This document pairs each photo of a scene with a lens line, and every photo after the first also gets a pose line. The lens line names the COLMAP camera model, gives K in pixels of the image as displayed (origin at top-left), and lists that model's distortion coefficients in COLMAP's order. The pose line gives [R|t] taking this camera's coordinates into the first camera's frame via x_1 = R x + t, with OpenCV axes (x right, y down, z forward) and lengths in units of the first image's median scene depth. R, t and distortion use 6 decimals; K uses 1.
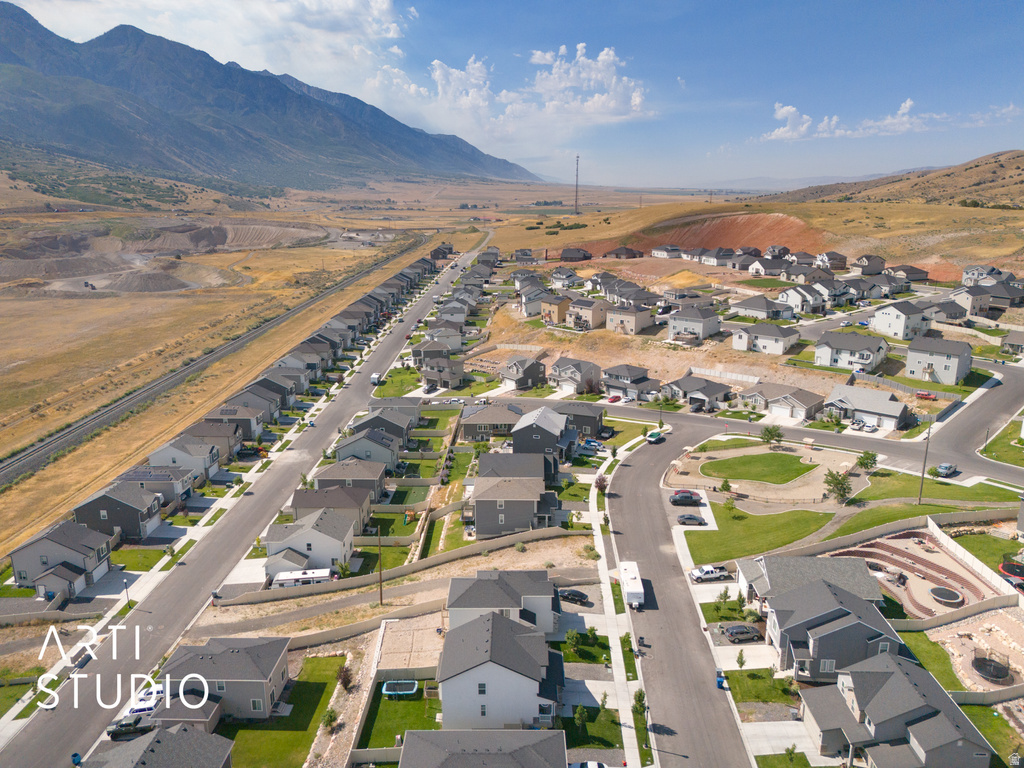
lens RADIAL K [[753.7, 0, 515.4], [0, 753.7, 385.1], [0, 0, 1]] dist [0.071969, -0.066256]
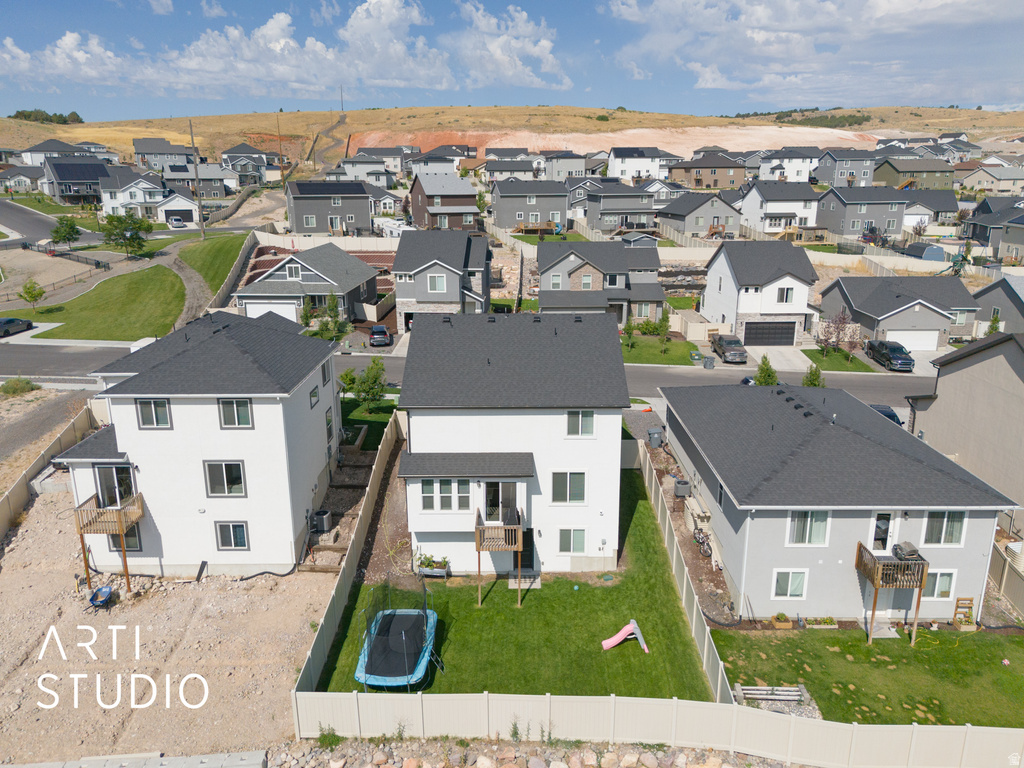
lens RADIAL K [[753.7, 0, 515.4], [0, 753.7, 389.1], [0, 0, 1]] dist [0.071969, -0.066256]
pose [[-0.000450, -0.273257, 0.961941, -0.217254], [0.258024, 0.929337, 0.264115, 0.128463], [-0.966138, 0.248323, 0.070089, 0.488203]]
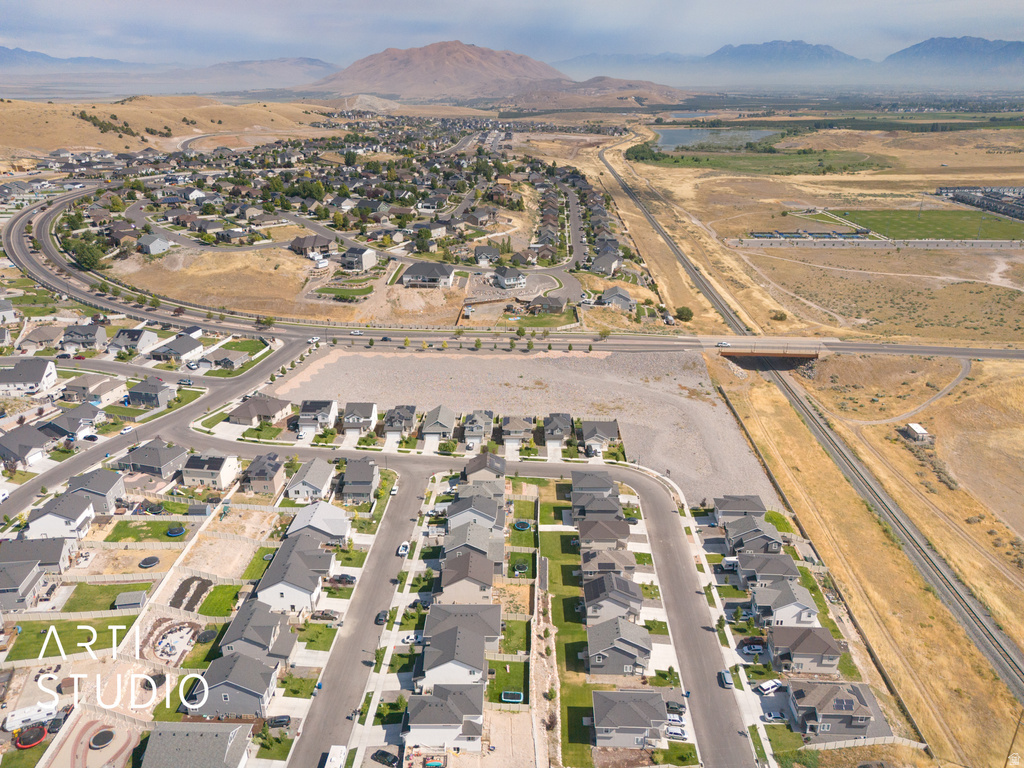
lens RADIAL K [[753.7, 0, 516.6], [0, 753.7, 386.5], [0, 0, 1]] dist [0.071969, -0.066256]
pose [[-0.999998, -0.001529, 0.001096, -0.086111], [-0.000557, 0.797123, 0.603816, -0.601053], [-0.001797, 0.603814, -0.797123, 1.018454]]
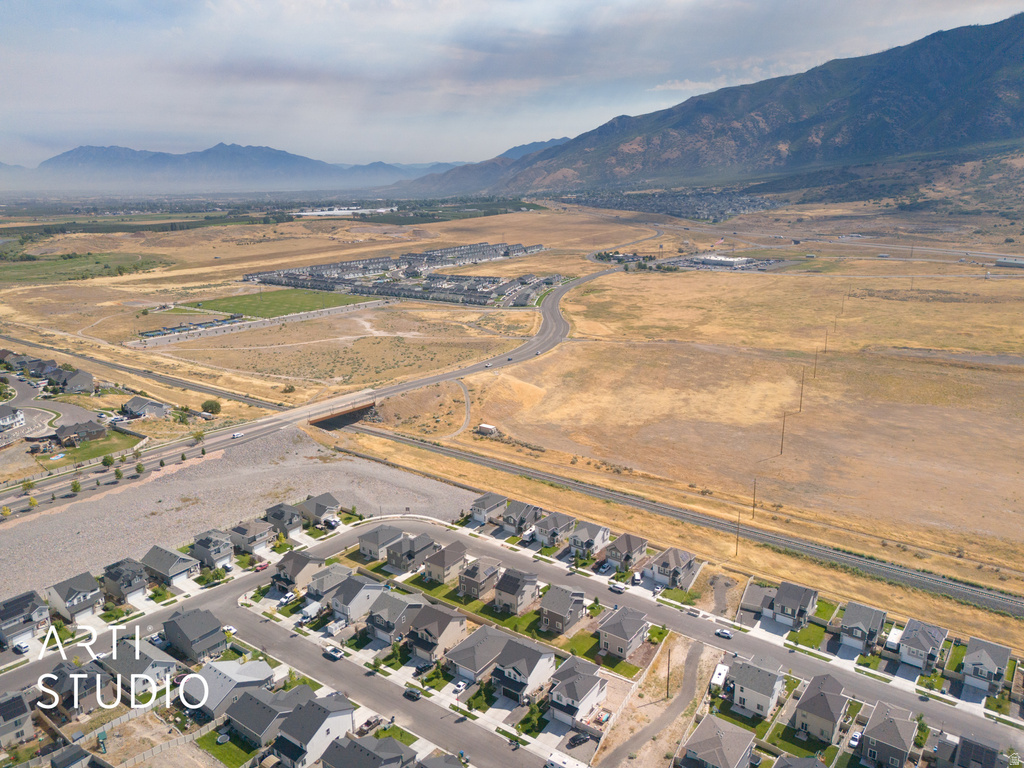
lens RADIAL K [[753.7, 0, 516.3], [0, 753.7, 381.9], [0, 0, 1]] dist [0.071969, -0.066256]
pose [[-0.577158, 0.218202, -0.786941, 0.711881], [-0.200663, 0.896203, 0.395669, -0.550569], [0.791595, 0.386274, -0.473466, 0.831449]]
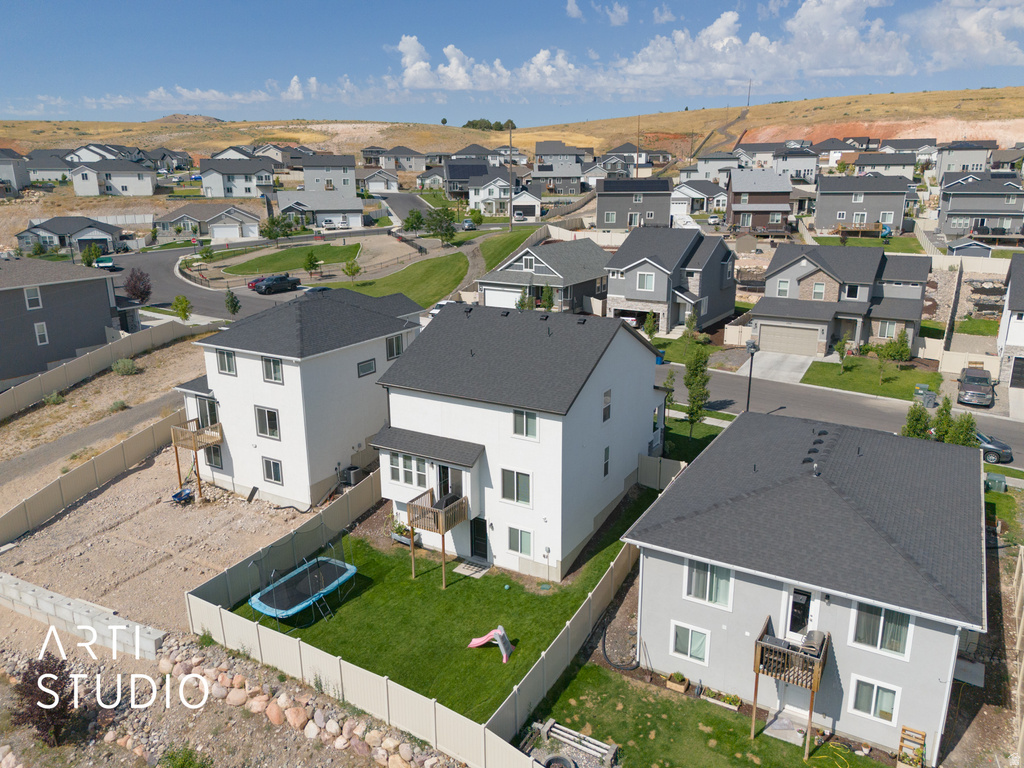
lens RADIAL K [[753.7, 0, 515.2], [0, 753.7, 387.4], [0, 0, 1]] dist [0.071969, -0.066256]
pose [[0.501448, -0.238156, 0.831764, -0.193397], [0.225004, 0.964186, 0.140423, 0.153804], [-0.835418, 0.116735, 0.537076, 0.393248]]
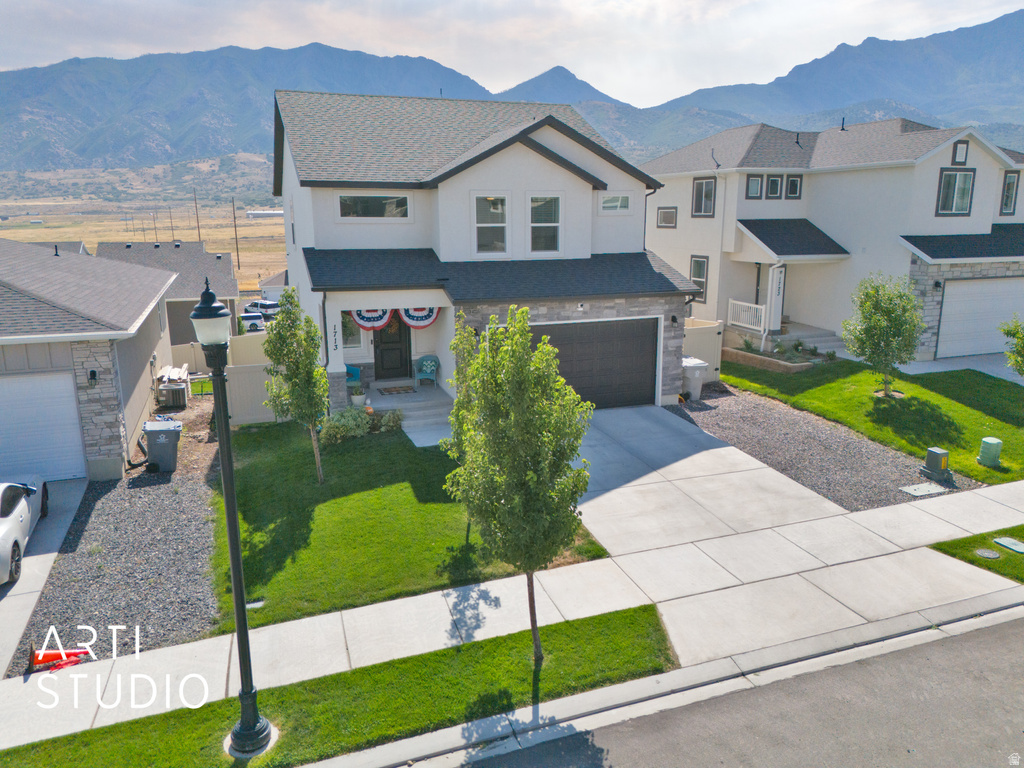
lens RADIAL K [[753.7, 0, 515.4], [0, 753.7, 382.7], [0, 0, 1]] dist [0.071969, -0.066256]
pose [[0.348452, 0.206701, -0.914252, 0.127043], [-0.235347, 0.963430, 0.128121, 0.191891], [0.907300, 0.170523, 0.384355, 0.466701]]
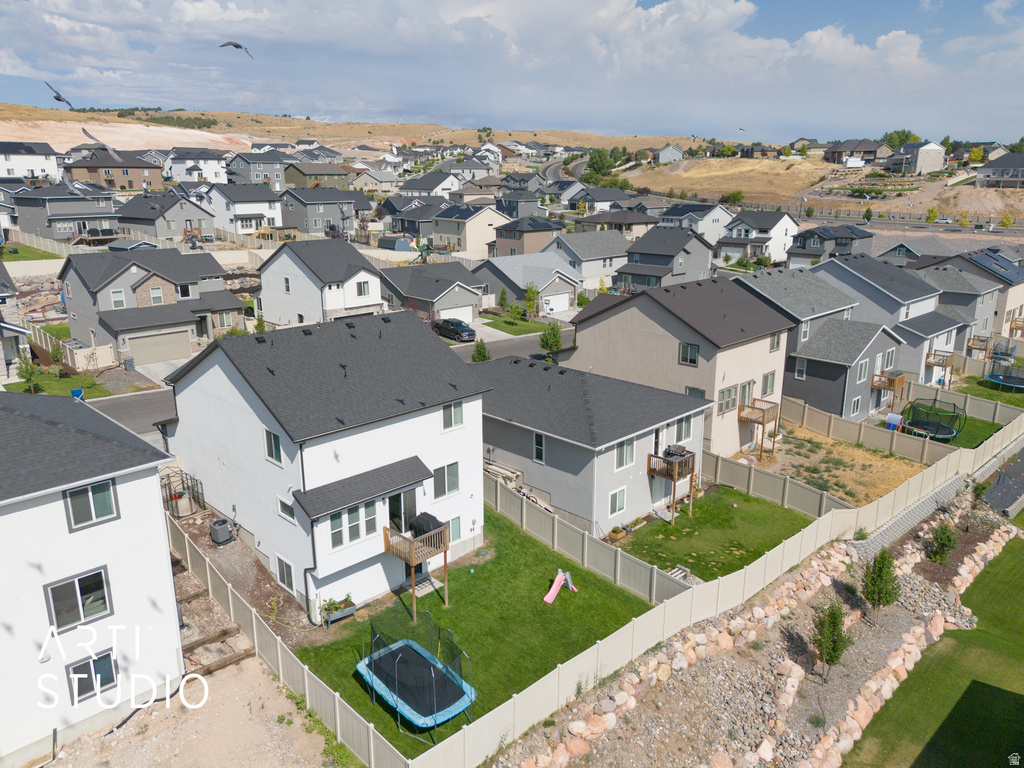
lens RADIAL K [[753.7, 0, 515.6], [0, 753.7, 389.7], [0, 0, 1]] dist [0.071969, -0.066256]
pose [[-0.706880, -0.191386, 0.680949, -0.183003], [0.184664, 0.879379, 0.438852, 0.103241], [-0.682803, 0.435962, -0.586274, 0.583523]]
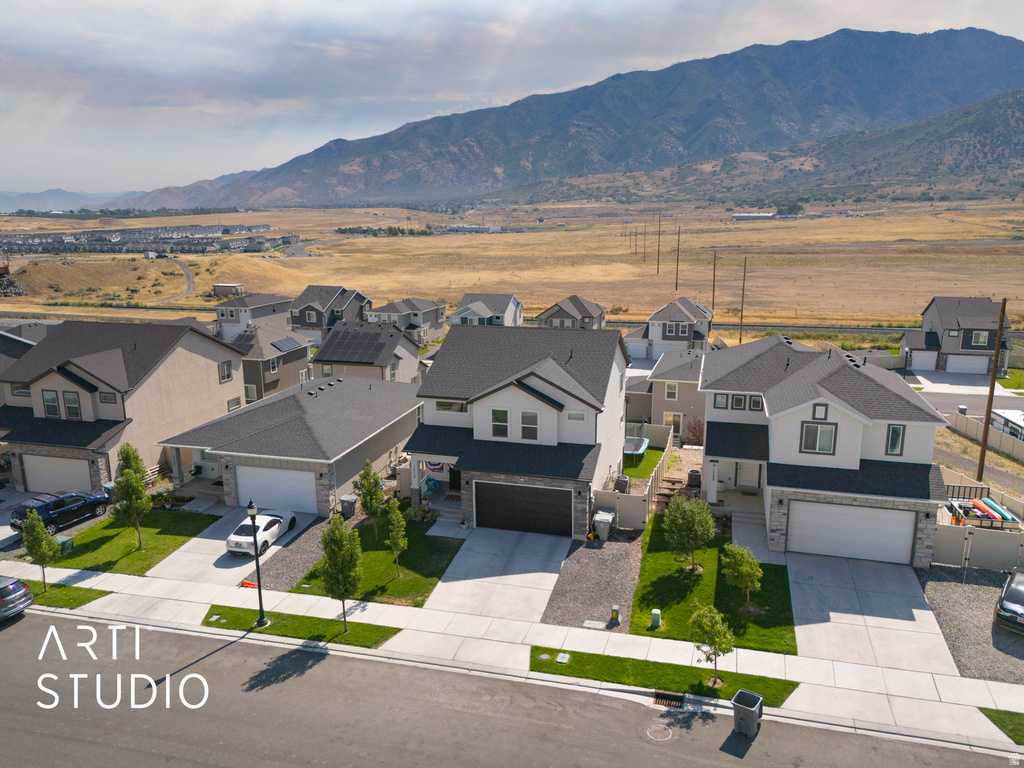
lens RADIAL K [[753.7, 0, 516.1], [0, 753.7, 385.2], [0, 0, 1]] dist [0.071969, -0.066256]
pose [[-0.258927, 0.221850, -0.940074, 0.212908], [-0.241618, 0.927446, 0.285420, 0.113861], [0.935188, 0.301042, -0.186538, 0.542077]]
